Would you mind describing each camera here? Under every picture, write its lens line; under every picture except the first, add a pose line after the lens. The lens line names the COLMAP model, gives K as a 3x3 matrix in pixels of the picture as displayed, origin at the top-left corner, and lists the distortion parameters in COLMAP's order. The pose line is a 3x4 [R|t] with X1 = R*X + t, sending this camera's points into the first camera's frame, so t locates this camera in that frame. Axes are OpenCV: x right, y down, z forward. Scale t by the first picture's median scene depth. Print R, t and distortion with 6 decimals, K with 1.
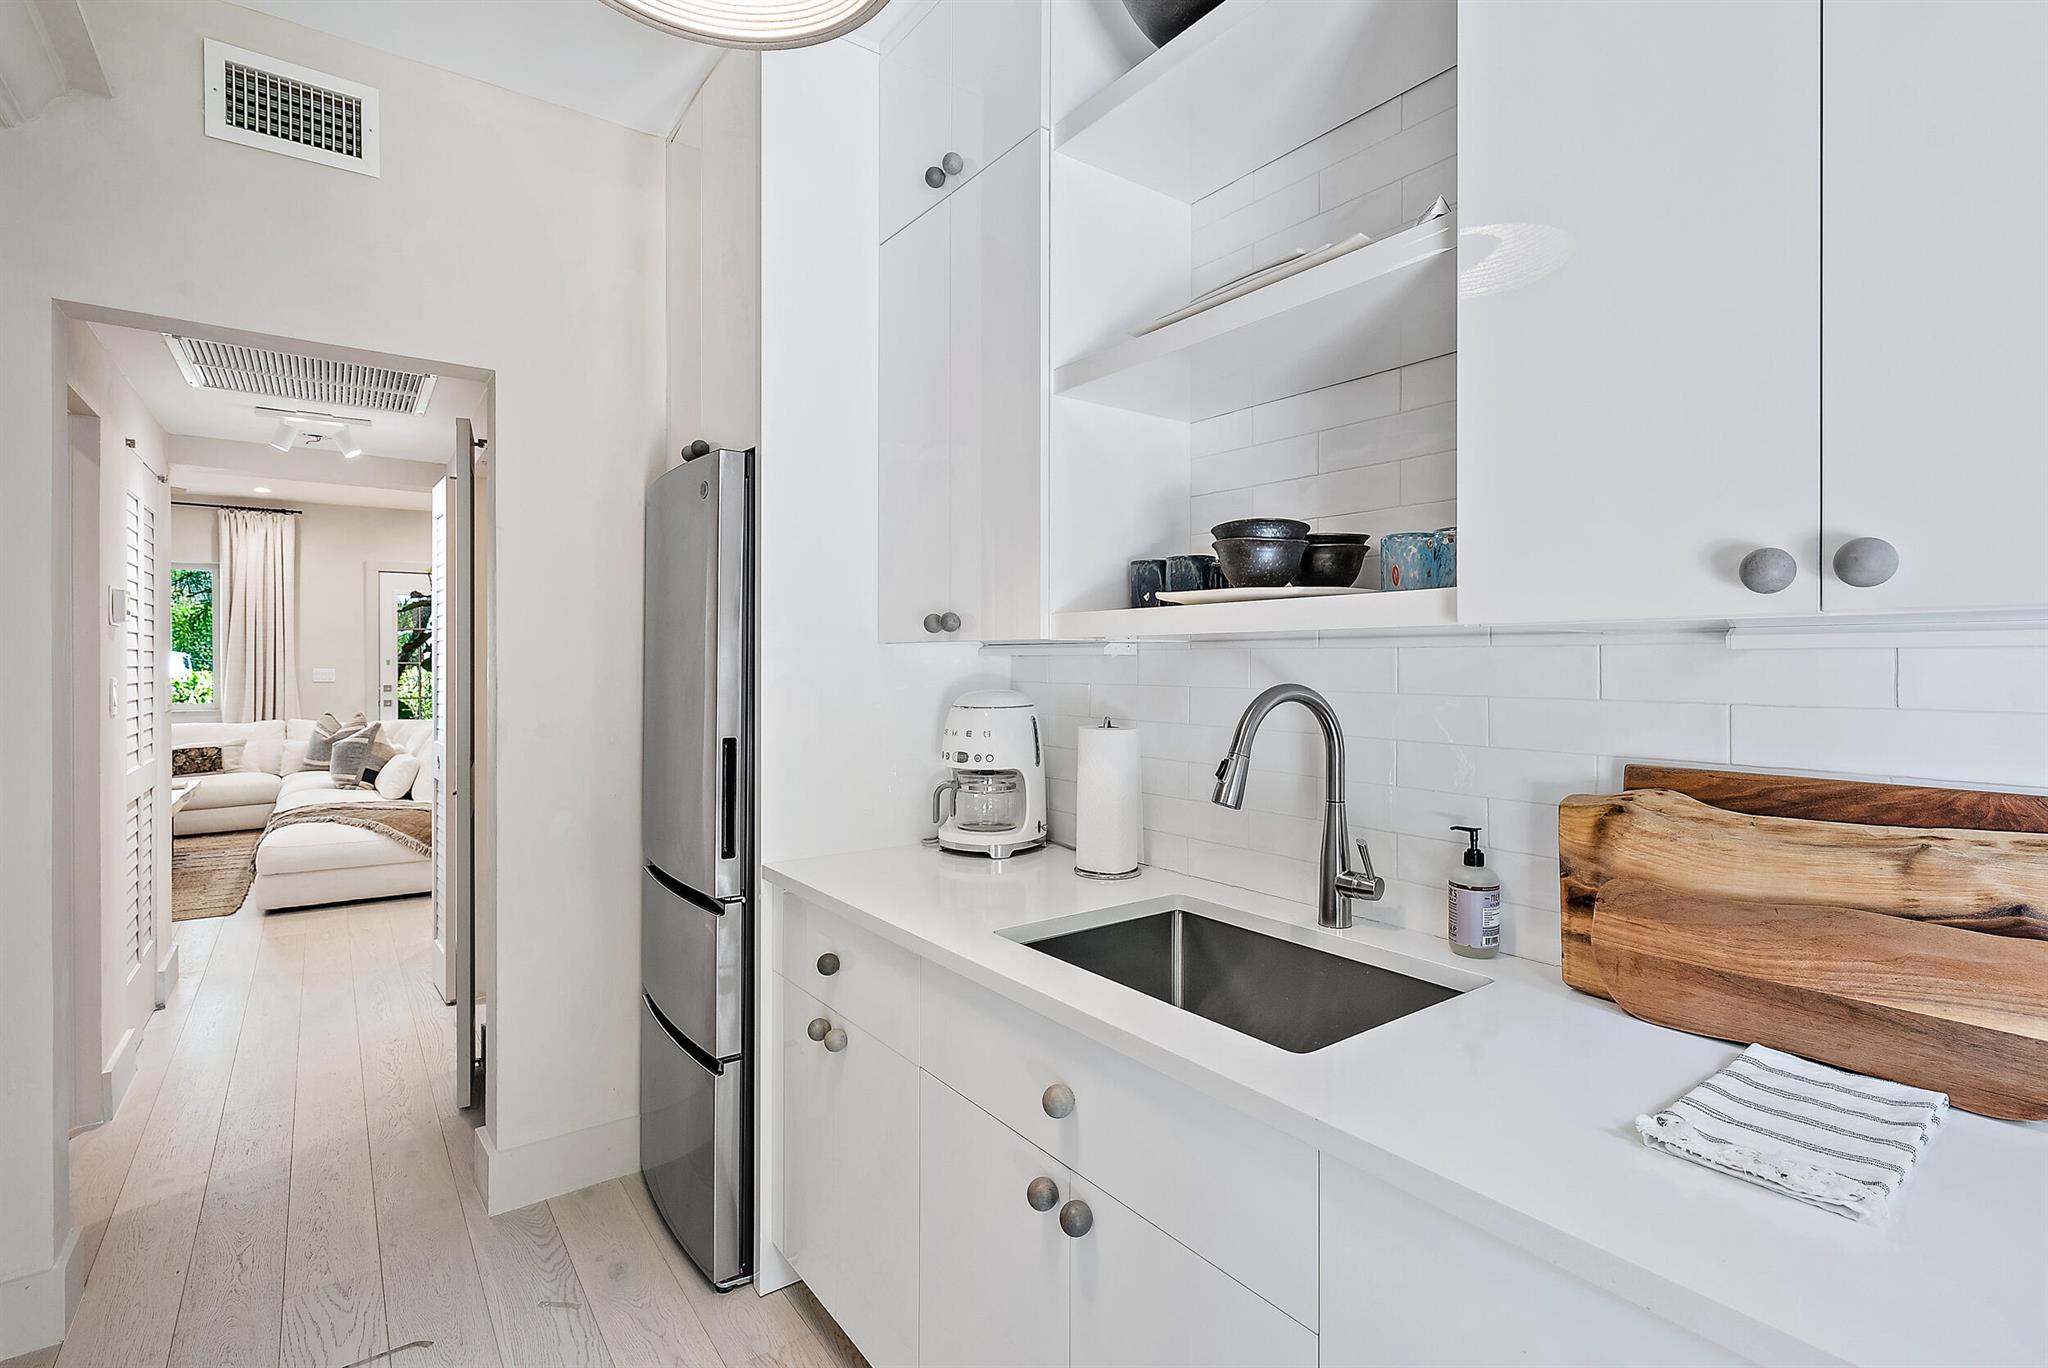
lens RADIAL K [[958.9, 0, 1025.5], [0, 958.9, 667.2], [0, 0, 1]] dist [-0.002236, -0.000296]
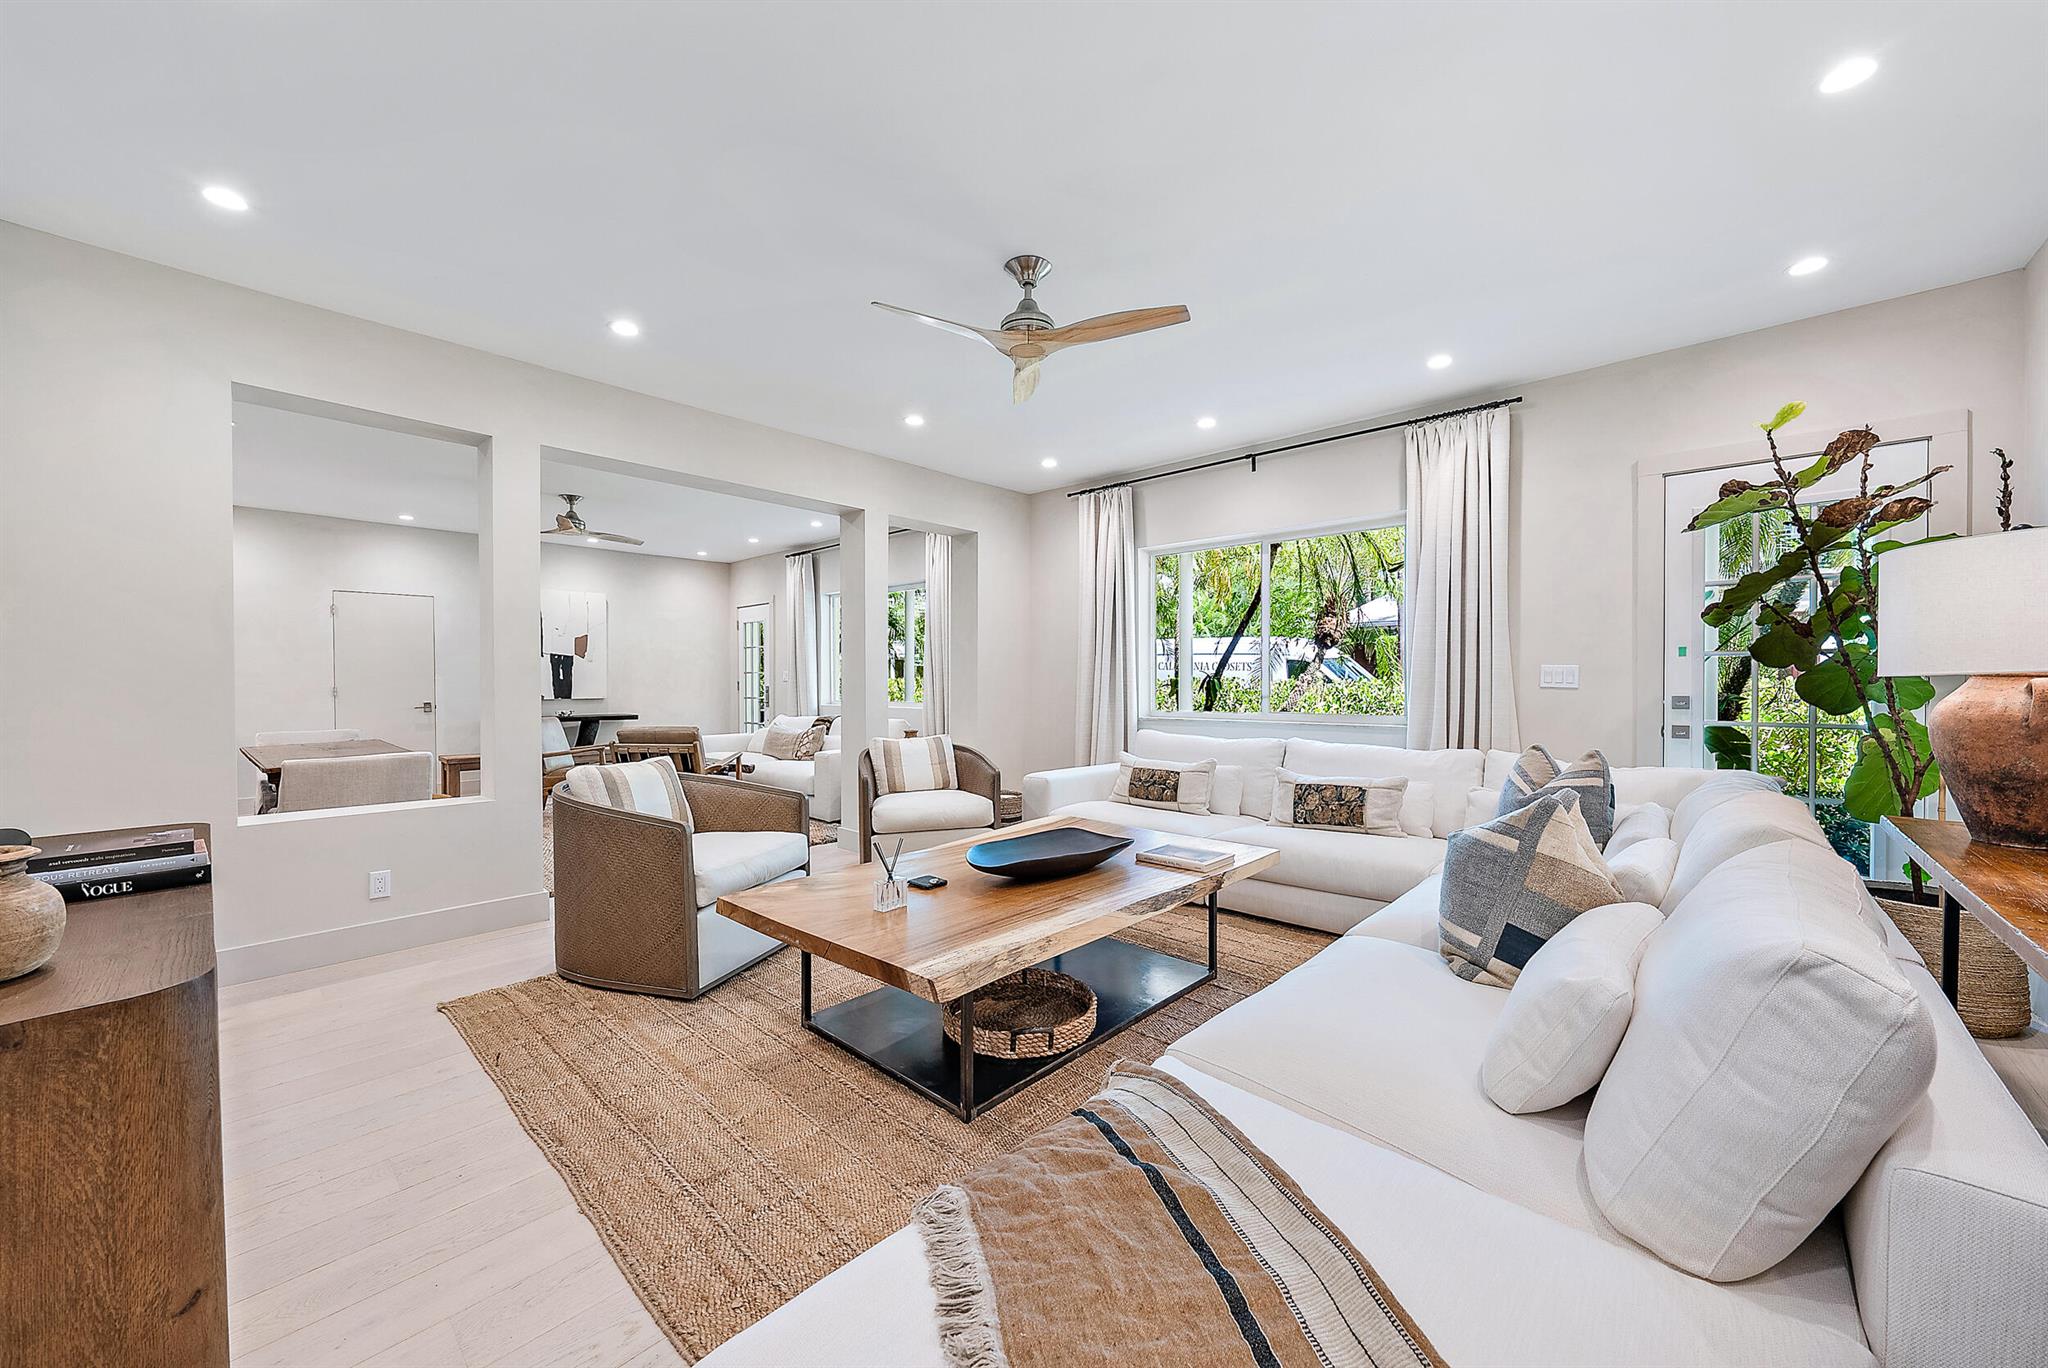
lens RADIAL K [[765.5, 0, 1024.0], [0, 765.5, 684.0], [0, 0, 1]] dist [-0.001330, -0.000076]
pose [[0.195465, 0.006850, -0.980687, -0.372496], [-0.006316, 0.999964, 0.005725, 0.013404], [0.980690, 0.005075, 0.195501, 0.641501]]
